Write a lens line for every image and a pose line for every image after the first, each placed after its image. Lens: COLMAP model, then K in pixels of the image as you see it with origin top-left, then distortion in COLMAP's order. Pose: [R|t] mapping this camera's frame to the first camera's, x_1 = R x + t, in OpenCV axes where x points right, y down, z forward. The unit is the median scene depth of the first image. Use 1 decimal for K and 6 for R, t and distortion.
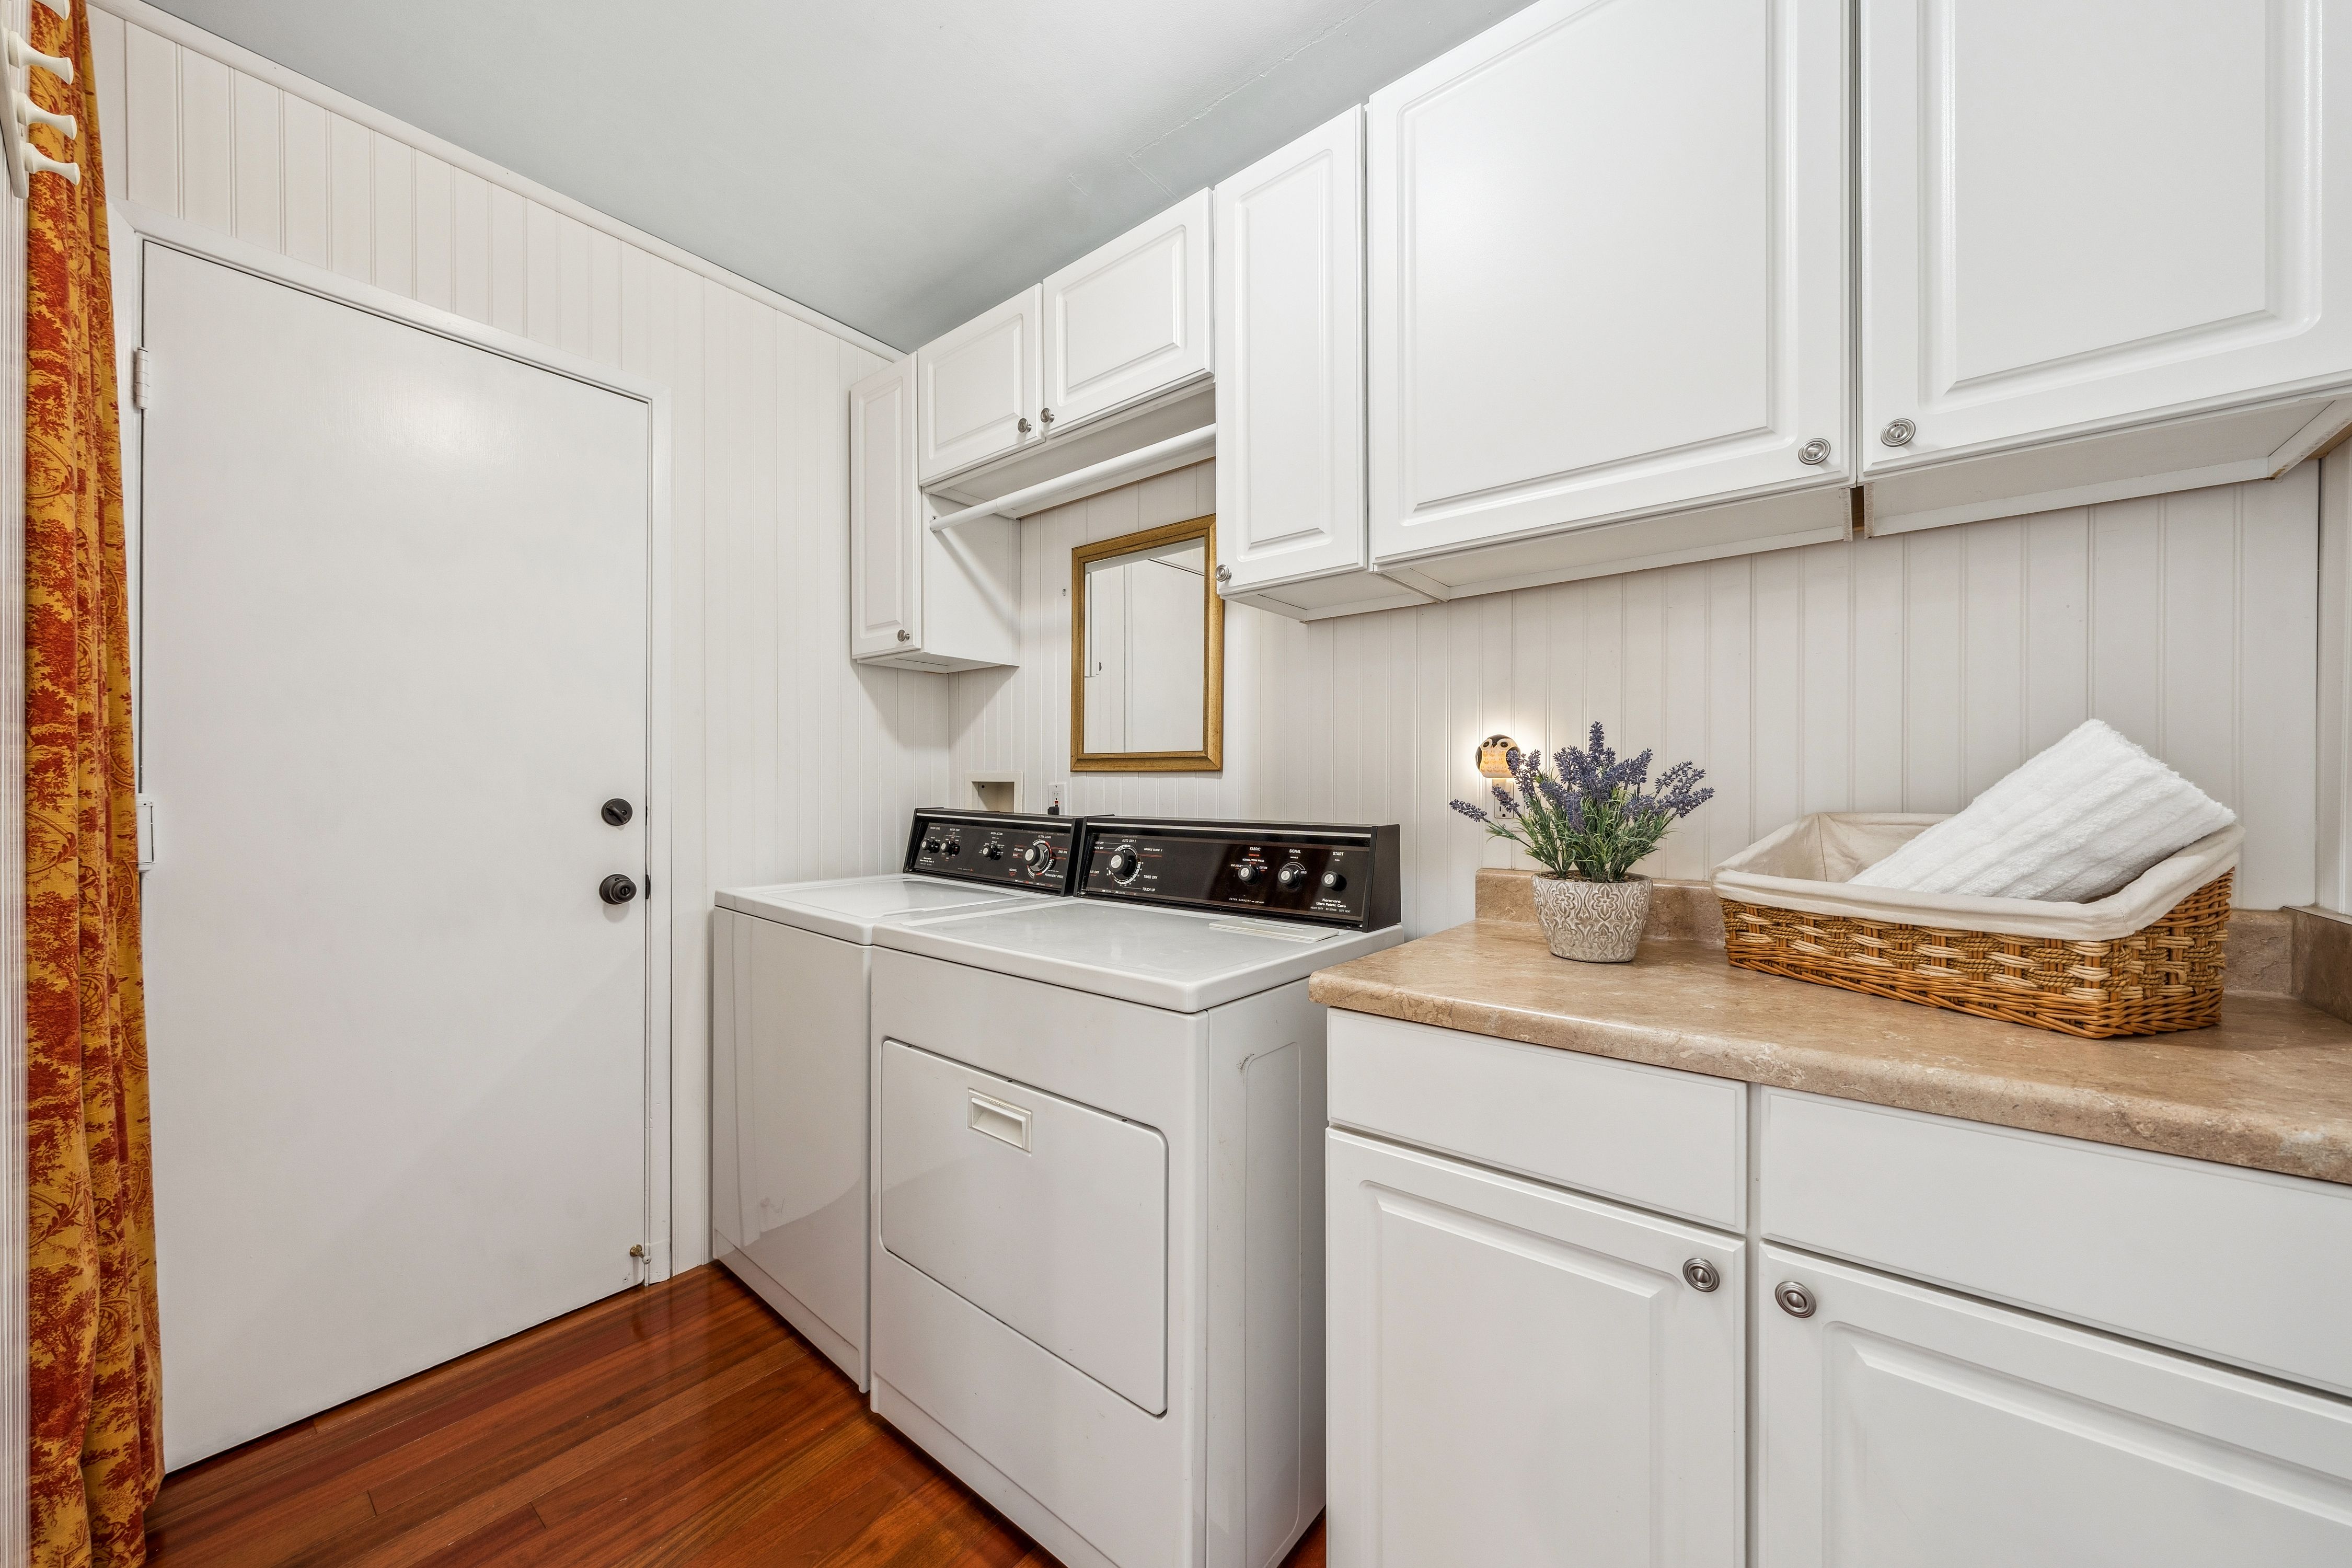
lens RADIAL K [[844.9, 0, 1166.5], [0, 844.9, 793.3], [0, 0, 1]] dist [-0.001579, -0.000048]
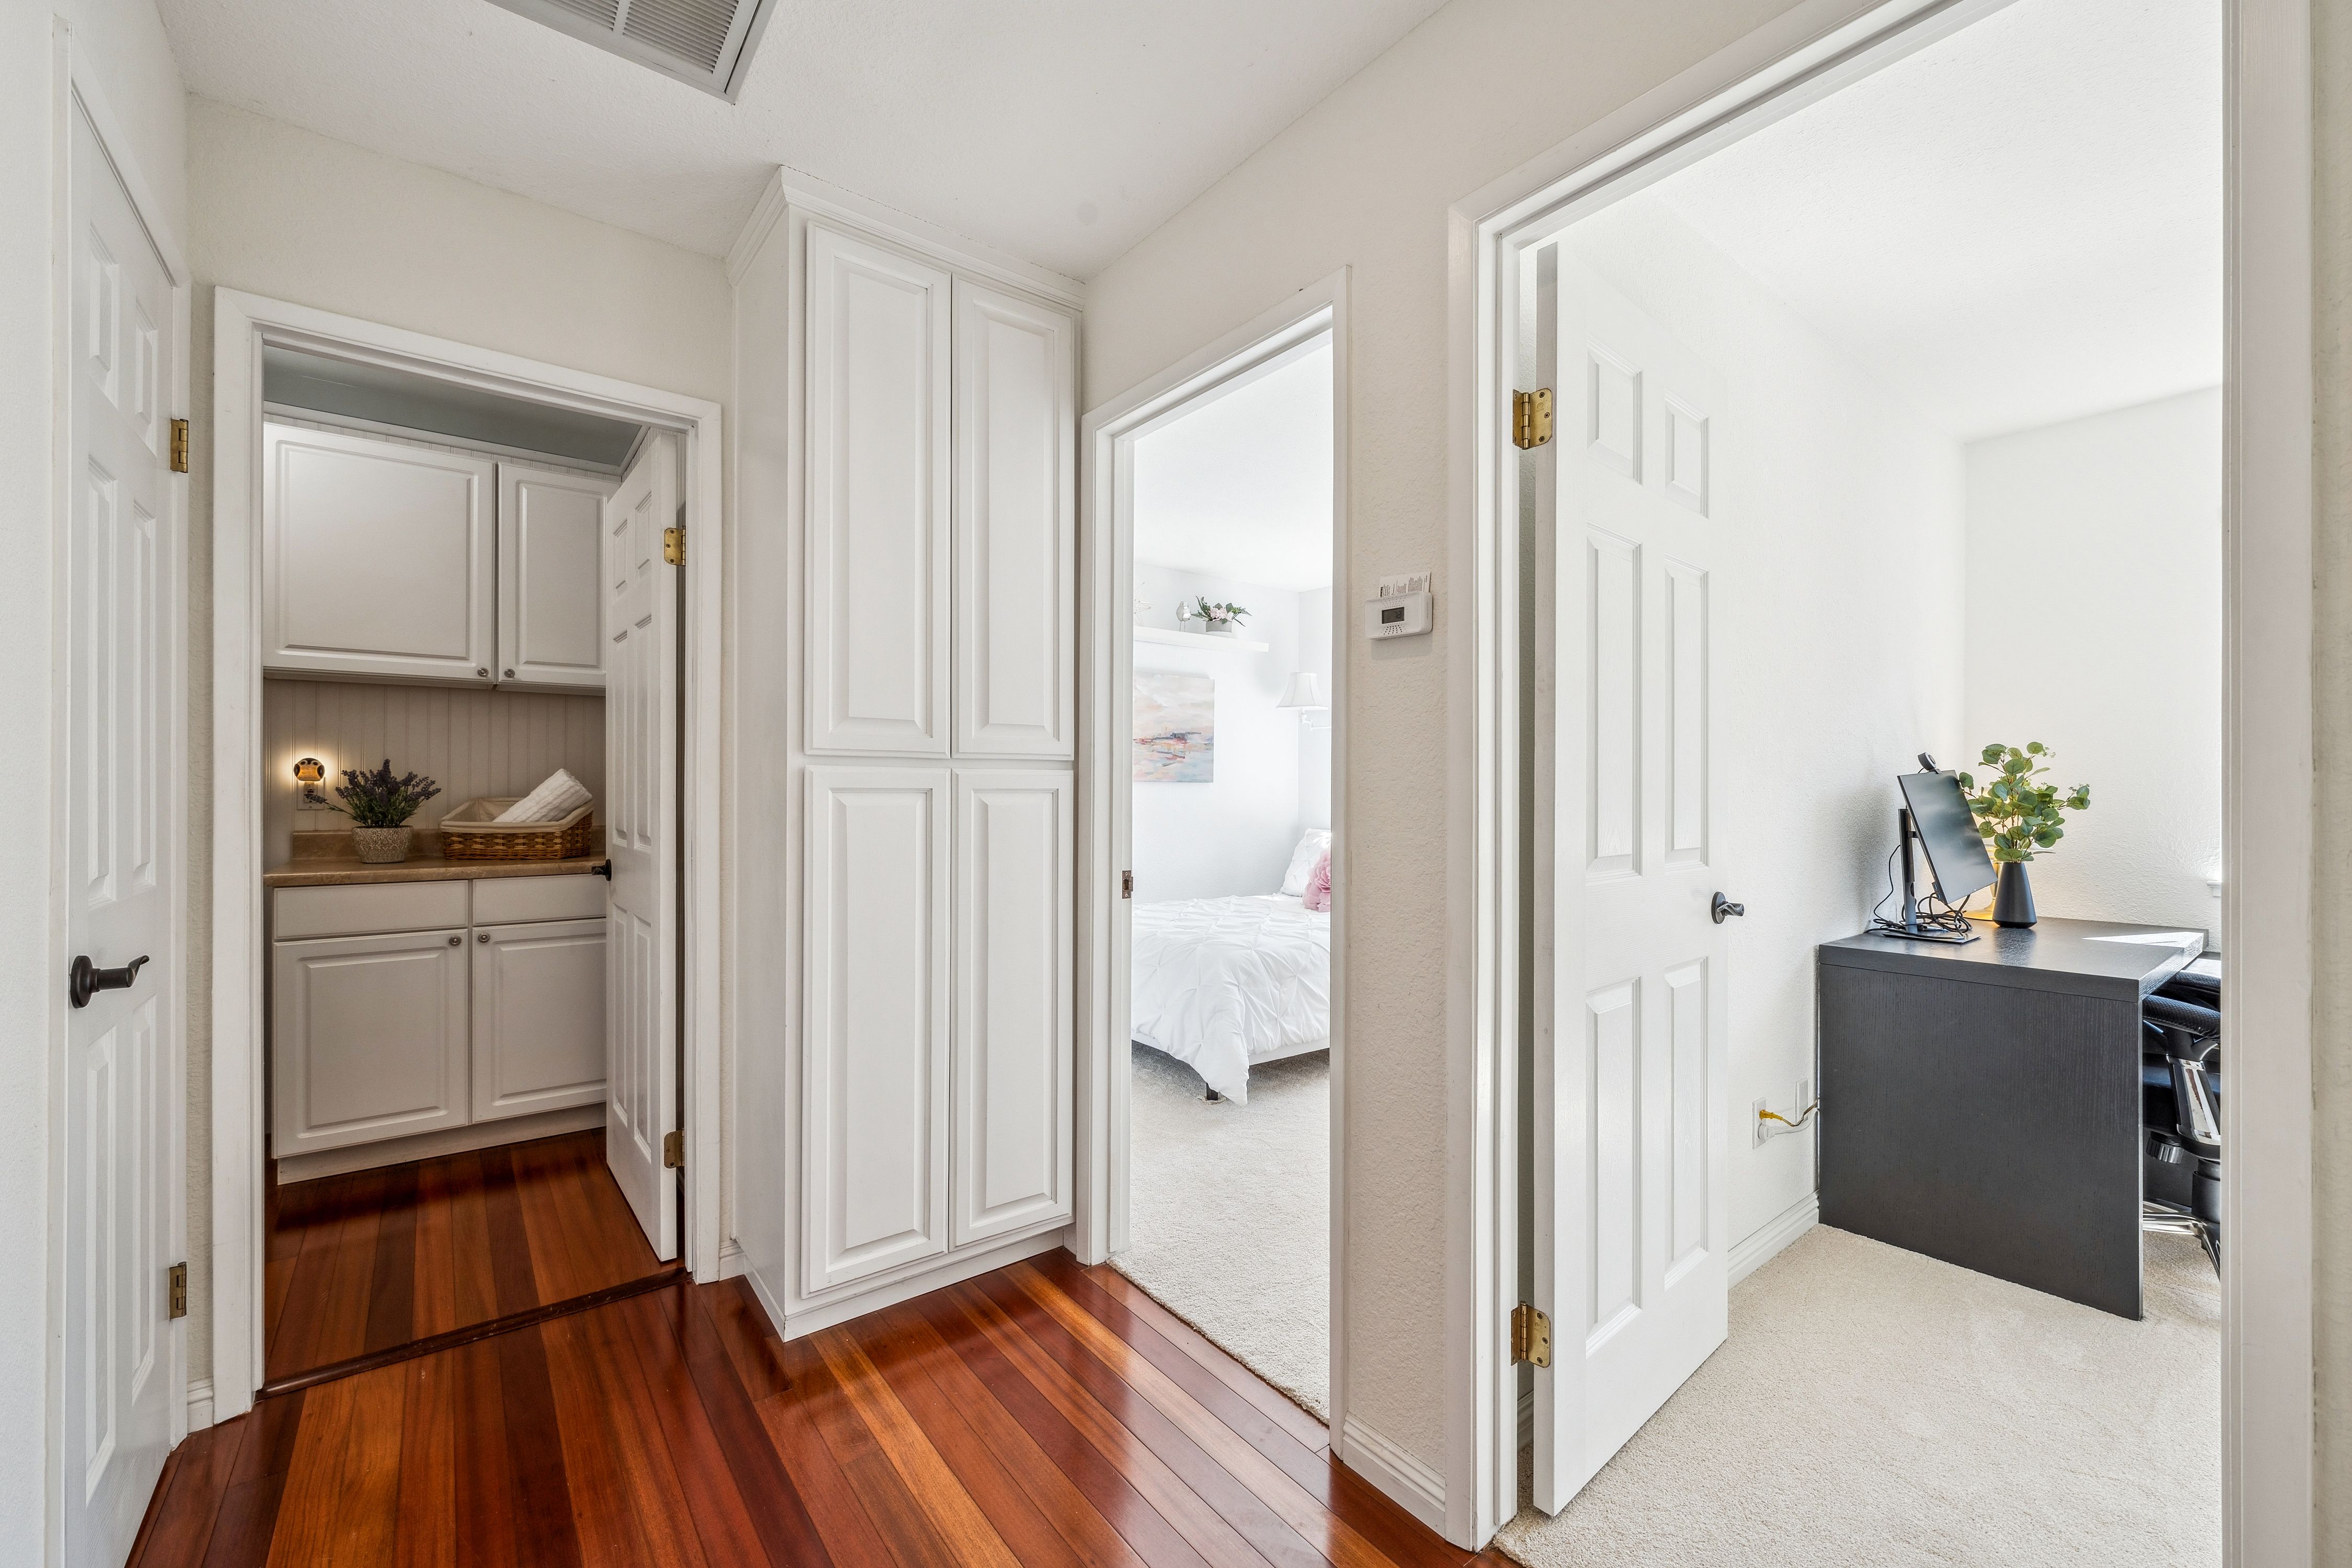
lens RADIAL K [[960.1, 0, 1167.2], [0, 960.1, 791.9], [0, 0, 1]] dist [0.002151, -0.000186]
pose [[0.224296, -0.001868, 0.974519, -1.810791], [-0.005800, 0.999978, 0.003252, -0.018305], [-0.974504, -0.006382, 0.224280, -1.915722]]
